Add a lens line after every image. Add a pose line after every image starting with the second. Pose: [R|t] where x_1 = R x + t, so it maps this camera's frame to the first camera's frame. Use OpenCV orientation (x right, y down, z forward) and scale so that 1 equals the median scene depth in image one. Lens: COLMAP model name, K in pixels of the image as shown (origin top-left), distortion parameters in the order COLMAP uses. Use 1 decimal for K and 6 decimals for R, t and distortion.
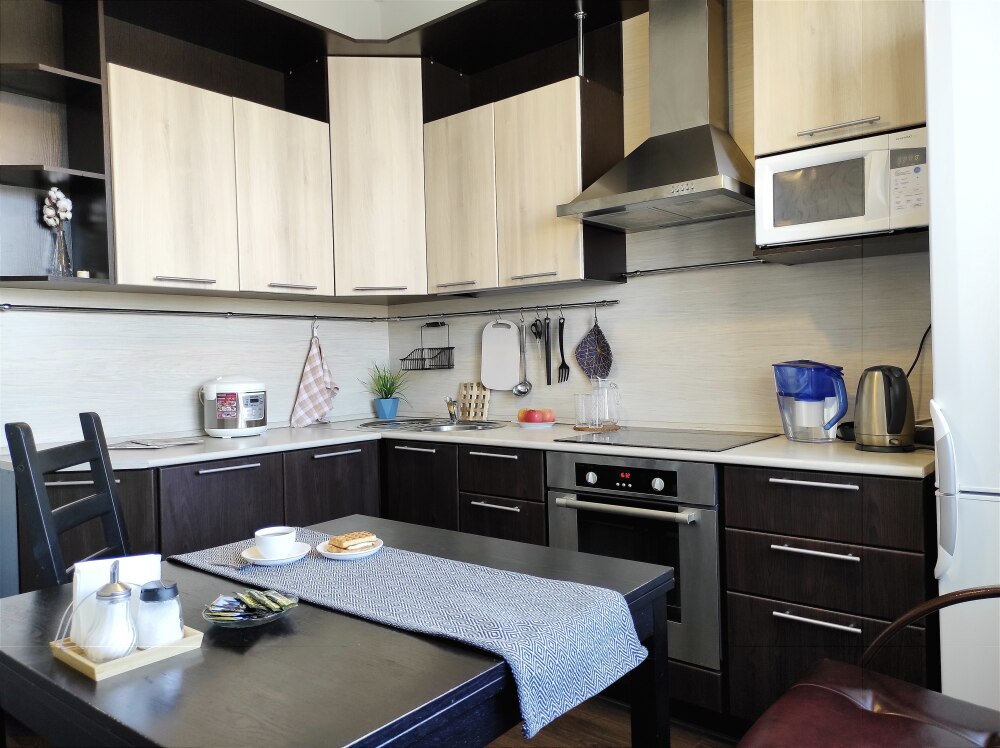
lens RADIAL K [[725.8, 0, 495.5], [0, 725.8, 371.9], [0, 0, 1]] dist [0.033648, -0.041270]
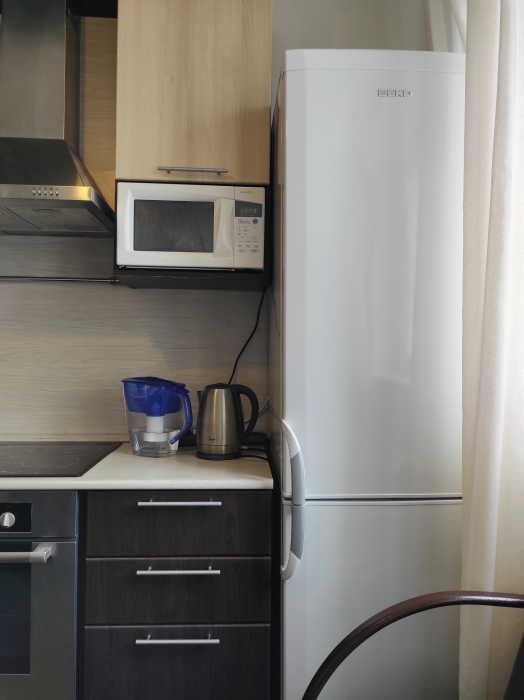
lens RADIAL K [[508.0, 0, 248.7], [0, 508.0, 347.6], [0, 0, 1]] dist [0.033648, -0.041270]
pose [[0.734398, 0.038534, 0.677625, 0.012661], [-0.019732, 0.999177, -0.035435, -0.037259], [-0.678433, 0.012653, 0.734554, 0.364751]]
